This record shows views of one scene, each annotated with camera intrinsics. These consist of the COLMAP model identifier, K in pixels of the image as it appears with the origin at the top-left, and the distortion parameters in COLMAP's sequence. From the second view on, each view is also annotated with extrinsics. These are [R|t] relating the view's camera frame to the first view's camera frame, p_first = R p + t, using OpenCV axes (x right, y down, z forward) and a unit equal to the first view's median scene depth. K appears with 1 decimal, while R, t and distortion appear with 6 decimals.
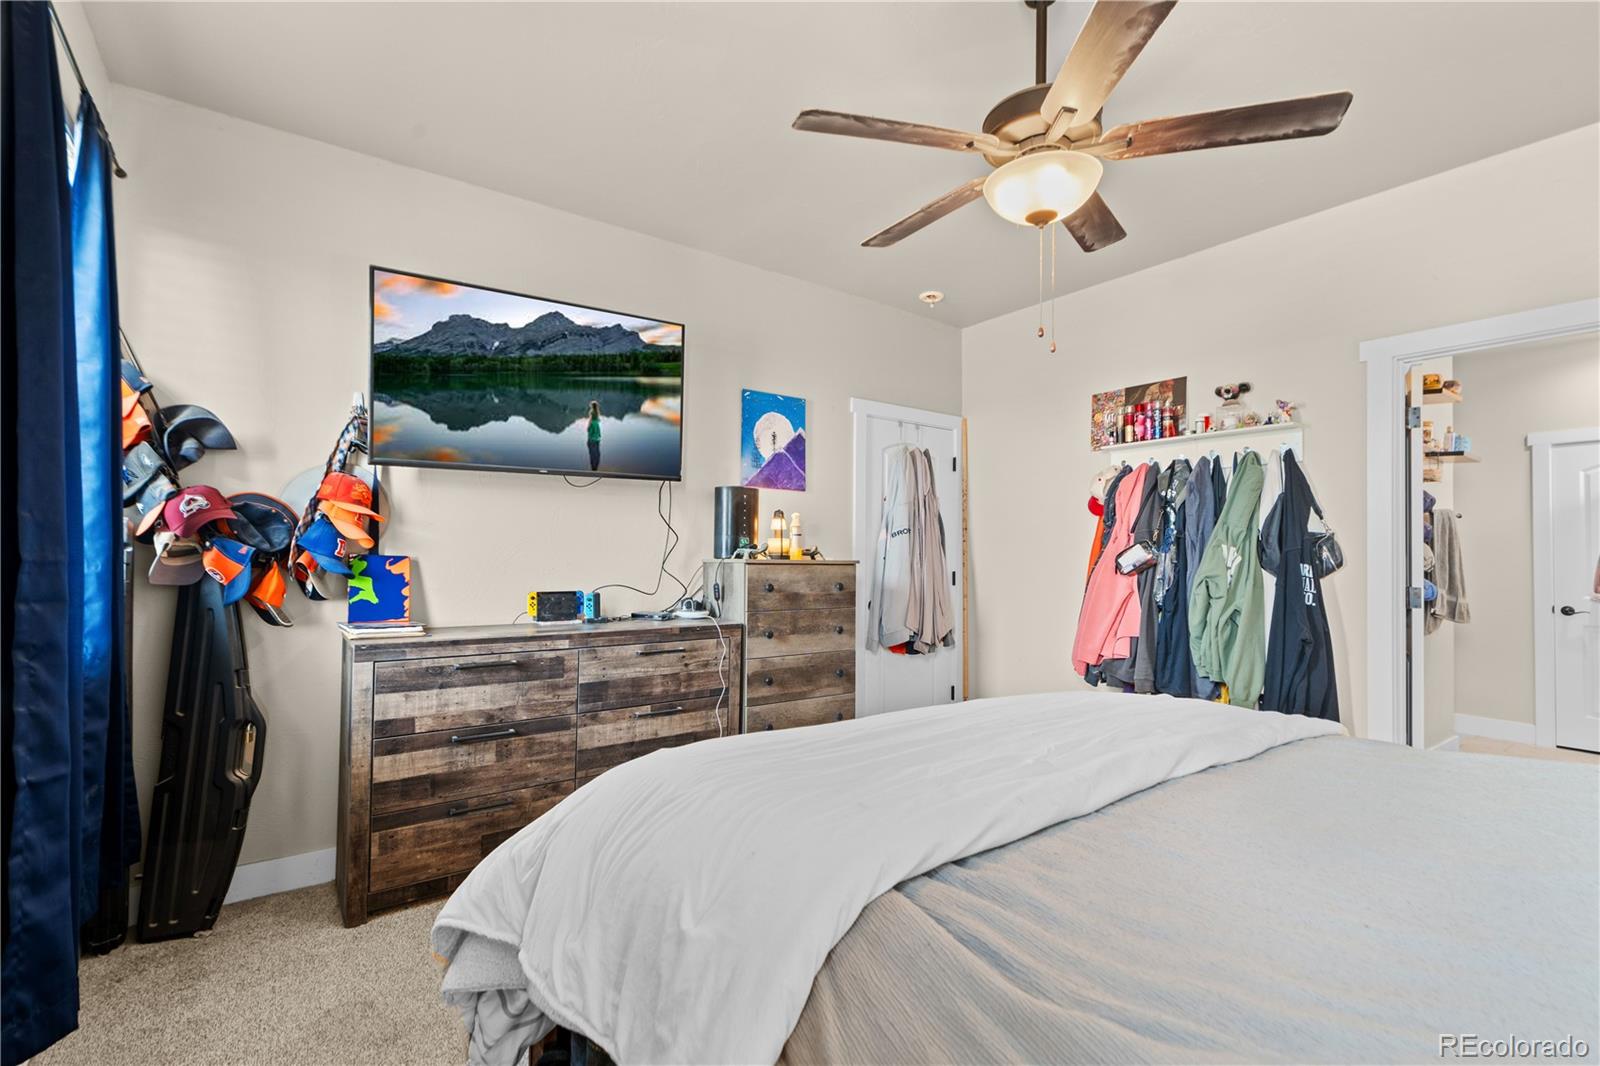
lens RADIAL K [[727.5, 0, 795.8], [0, 727.5, 543.4], [0, 0, 1]] dist [-0.011087, 0.005124]
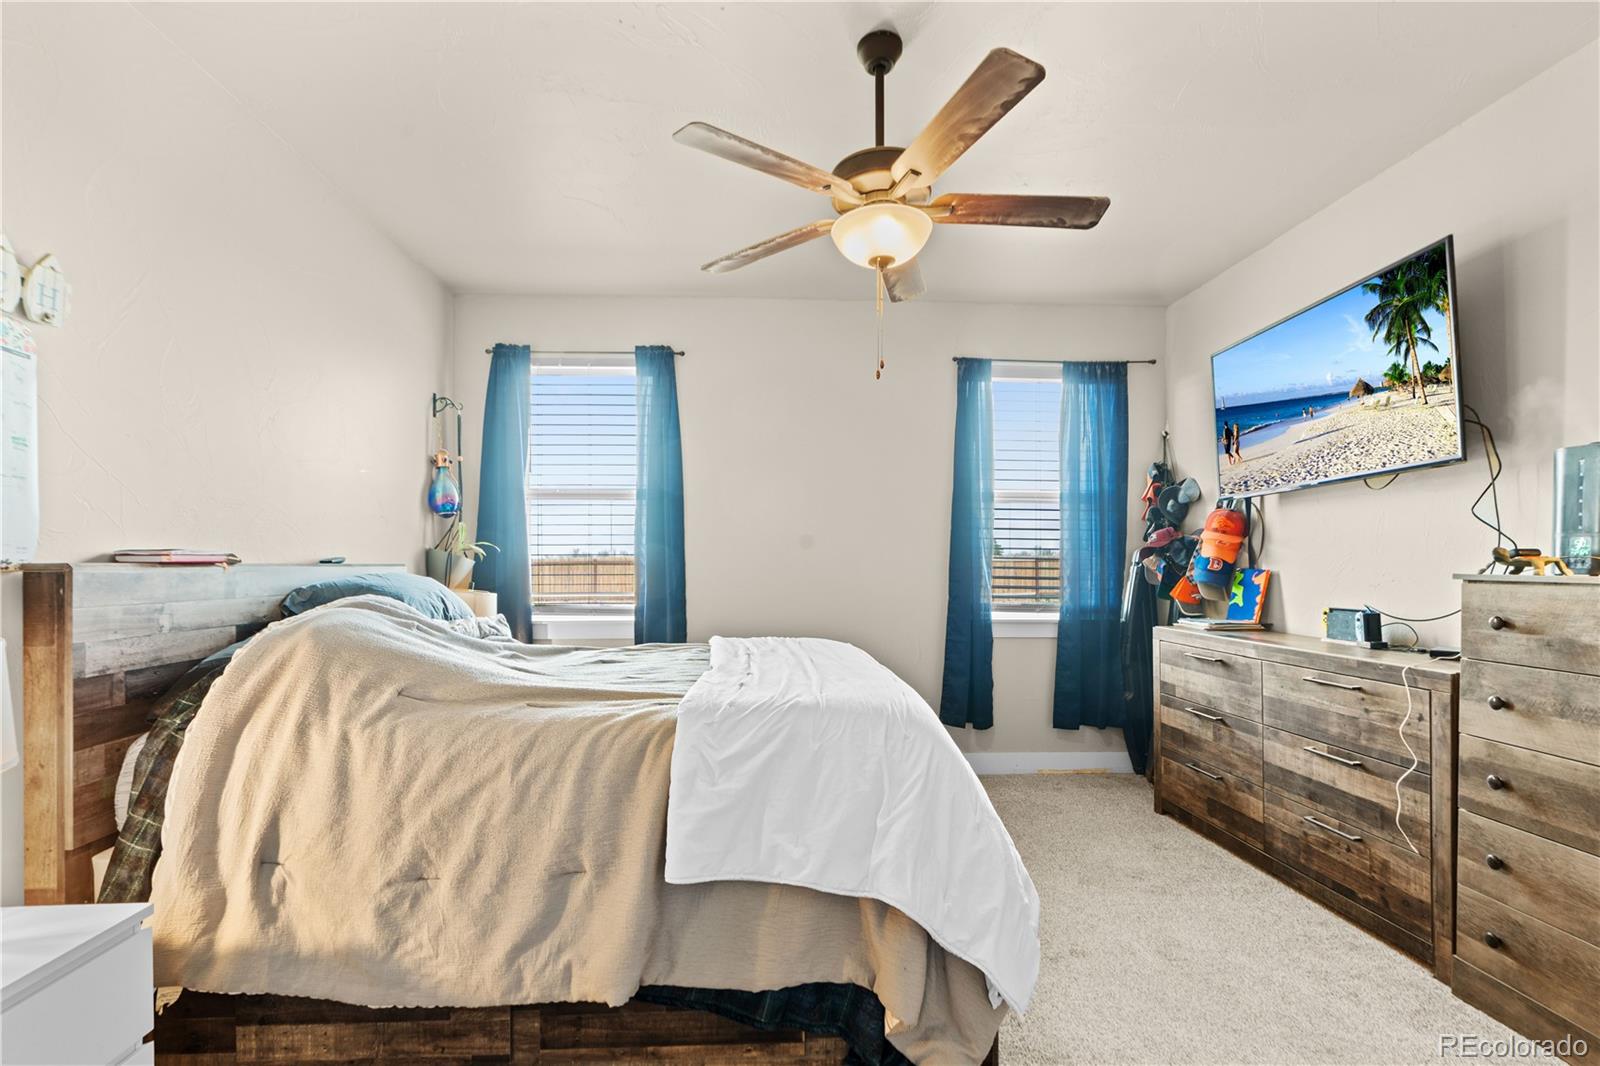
lens RADIAL K [[727.5, 0, 800.2], [0, 727.5, 565.6], [0, 0, 1]] dist [-0.011087, 0.005124]
pose [[-0.543673, -0.009507, -0.839243, 0.841397], [0.006550, 0.999857, -0.015570, 0.022437], [0.839272, -0.013962, -0.543533, 0.940629]]
